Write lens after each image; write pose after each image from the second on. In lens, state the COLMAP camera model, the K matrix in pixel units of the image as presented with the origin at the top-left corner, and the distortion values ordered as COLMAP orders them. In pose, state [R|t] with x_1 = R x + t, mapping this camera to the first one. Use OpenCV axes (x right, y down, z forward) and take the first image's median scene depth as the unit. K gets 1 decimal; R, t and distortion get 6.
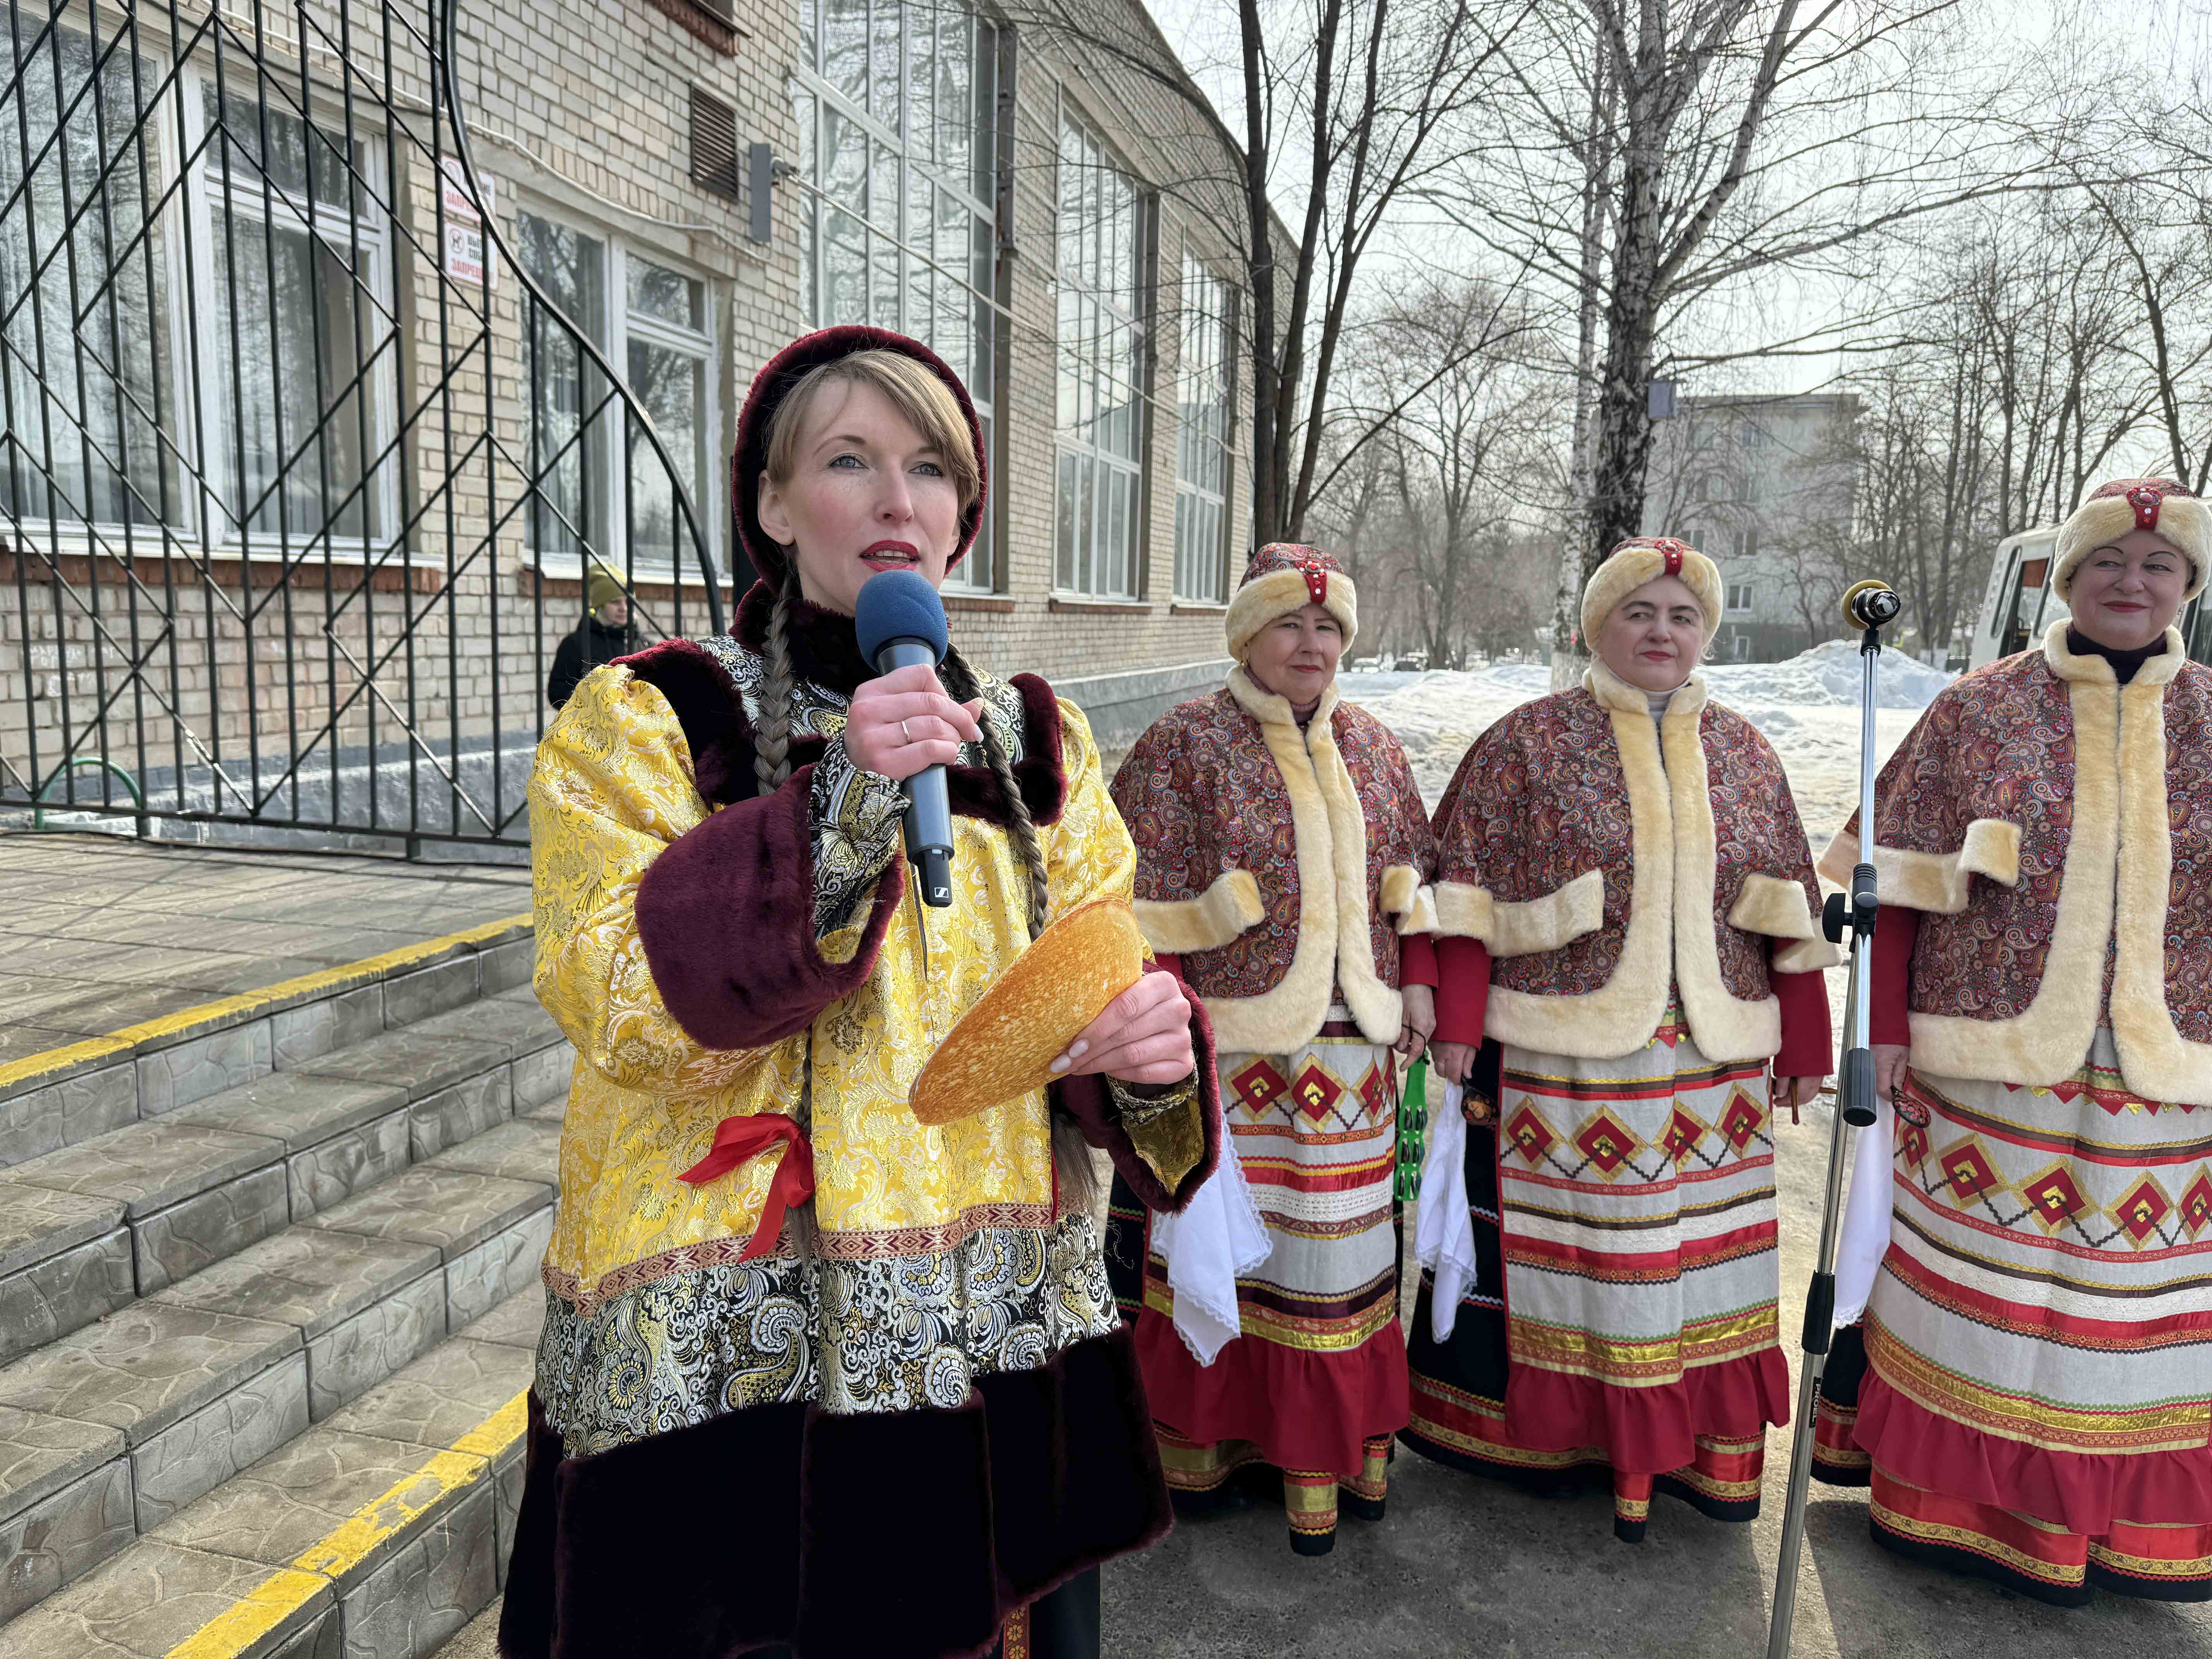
lens RADIAL K [[1561.6, 0, 1104.1], [0, 1561.6, 828.7], [0, 0, 1]] dist [0.028086, -0.023071]
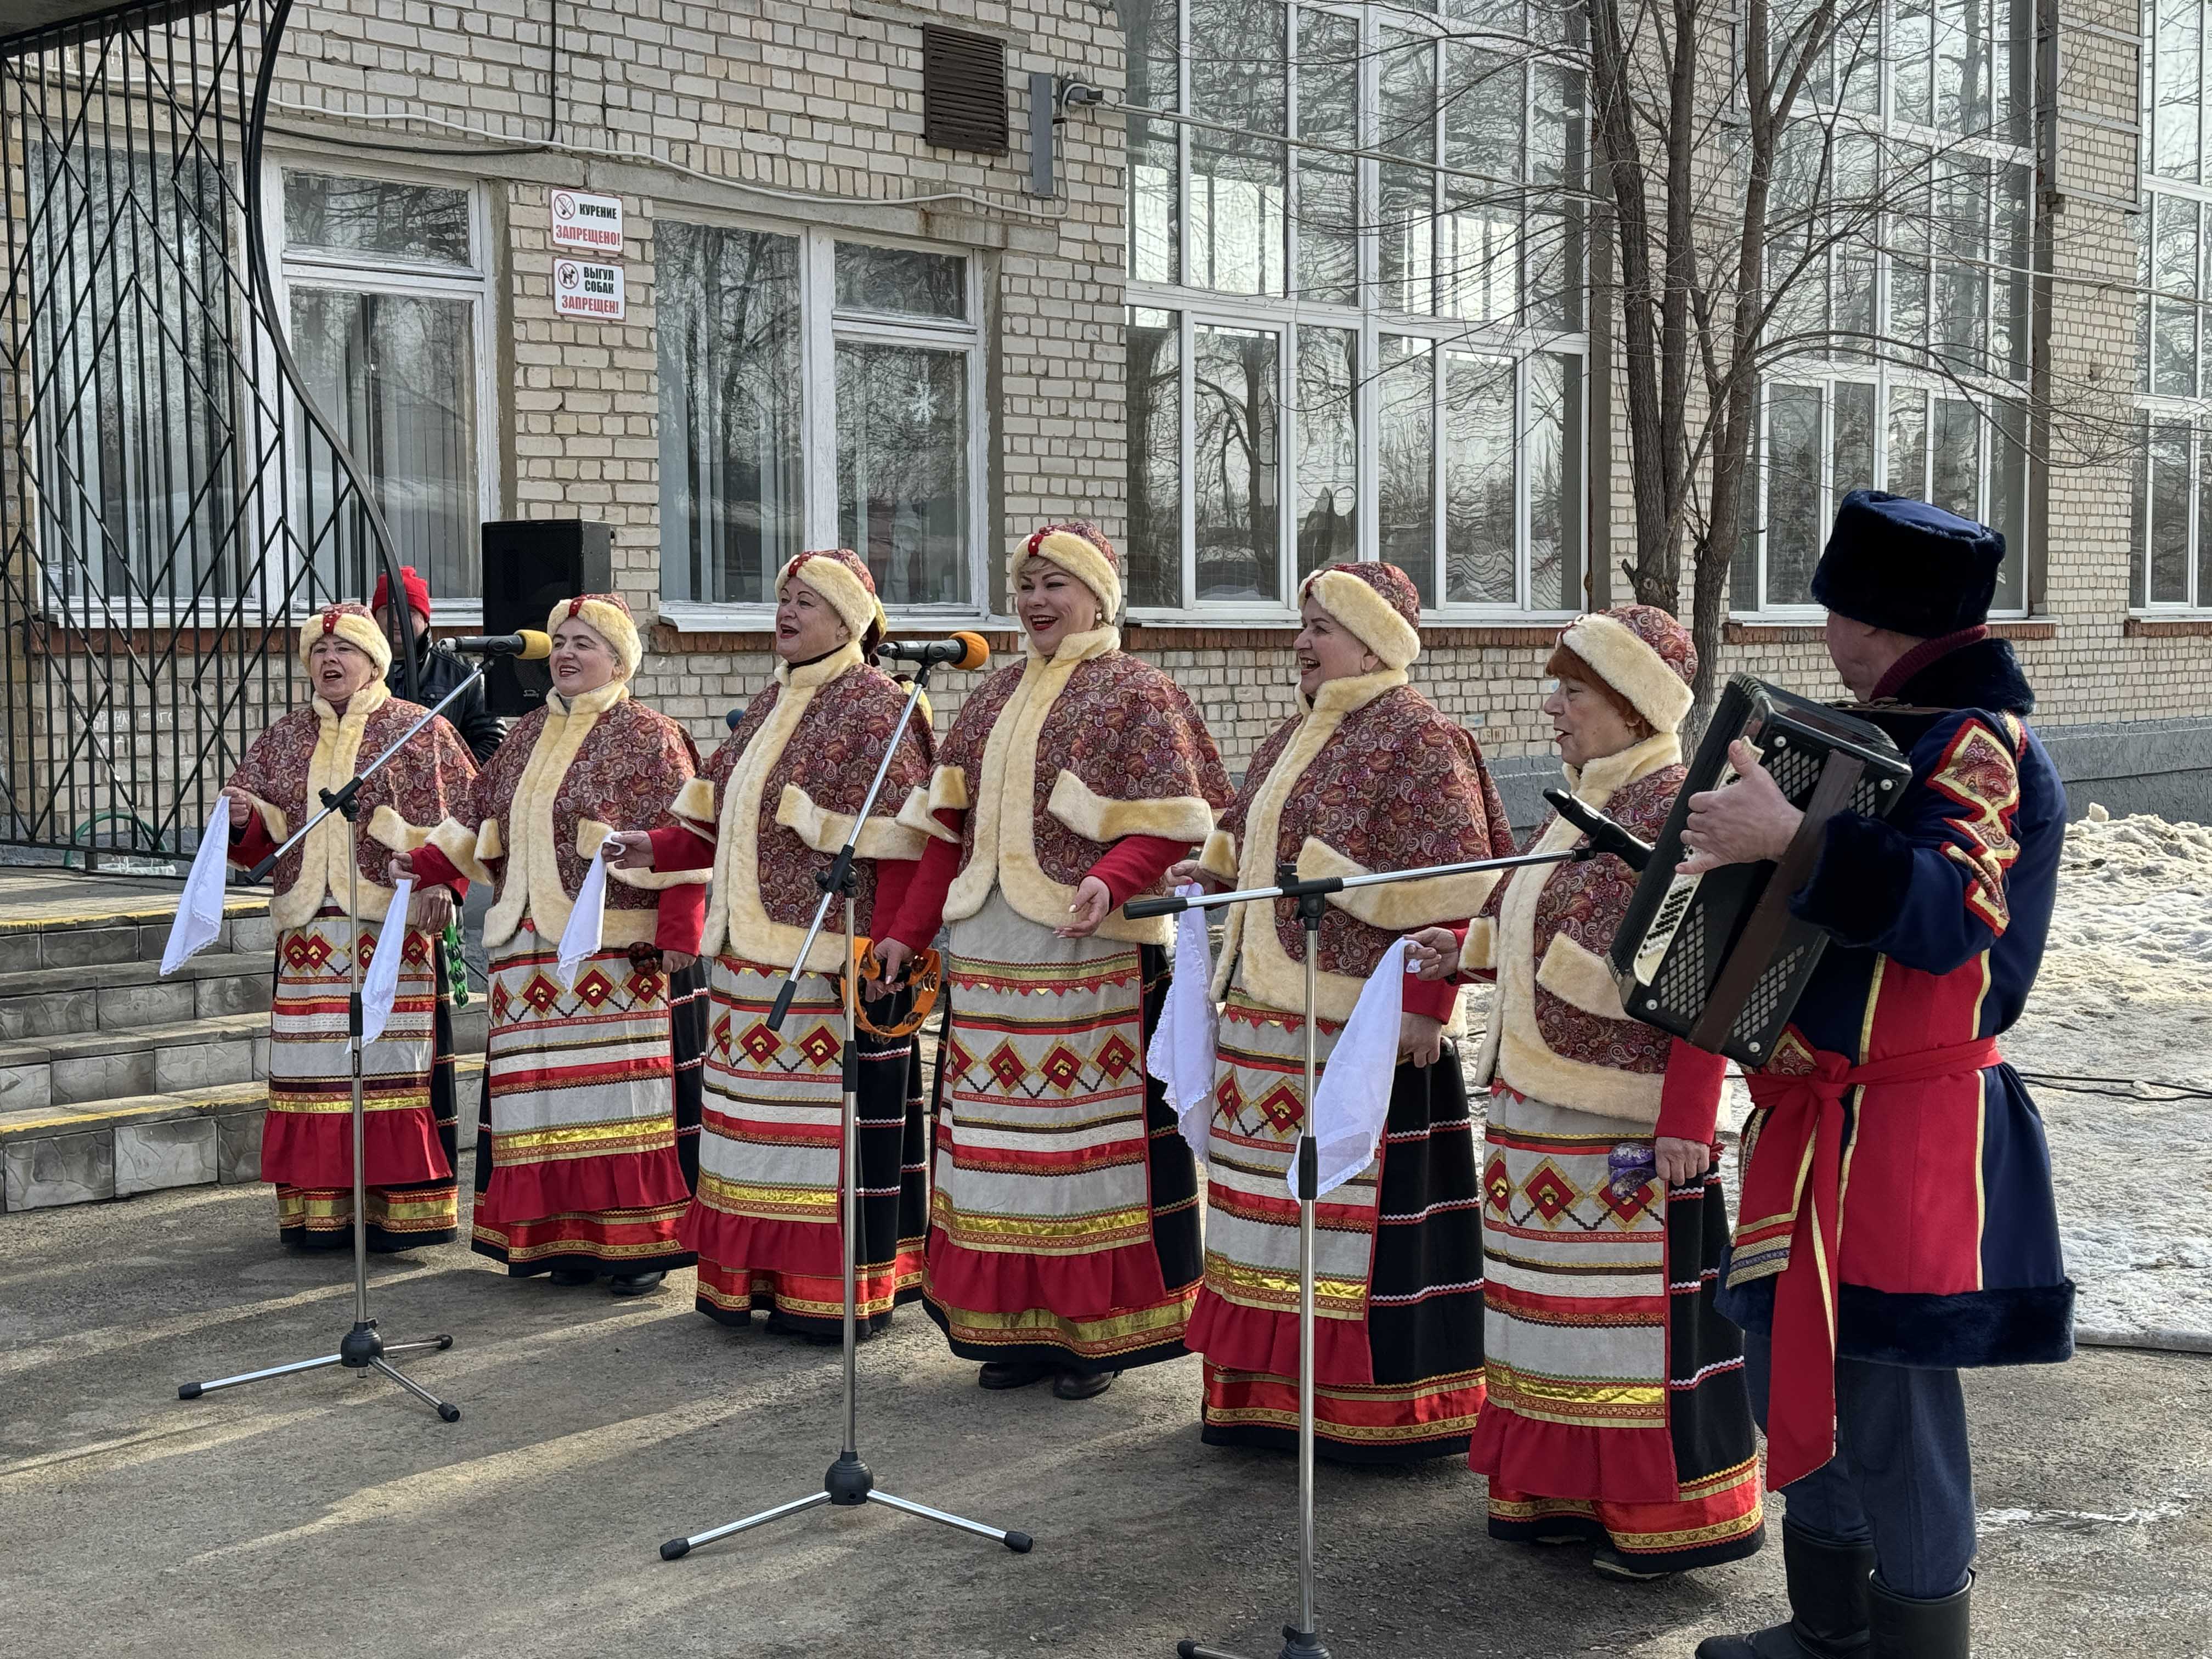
lens RADIAL K [[3045.6, 0, 1099.2], [0, 3045.6, 842.1], [0, 0, 1]] dist [0.143854, 0.000000]
pose [[0.887359, 0.000885, -0.461078, 2.239834], [-0.037978, 0.996740, -0.071177, 0.245122], [0.459512, 0.080670, 0.884500, -1.385216]]
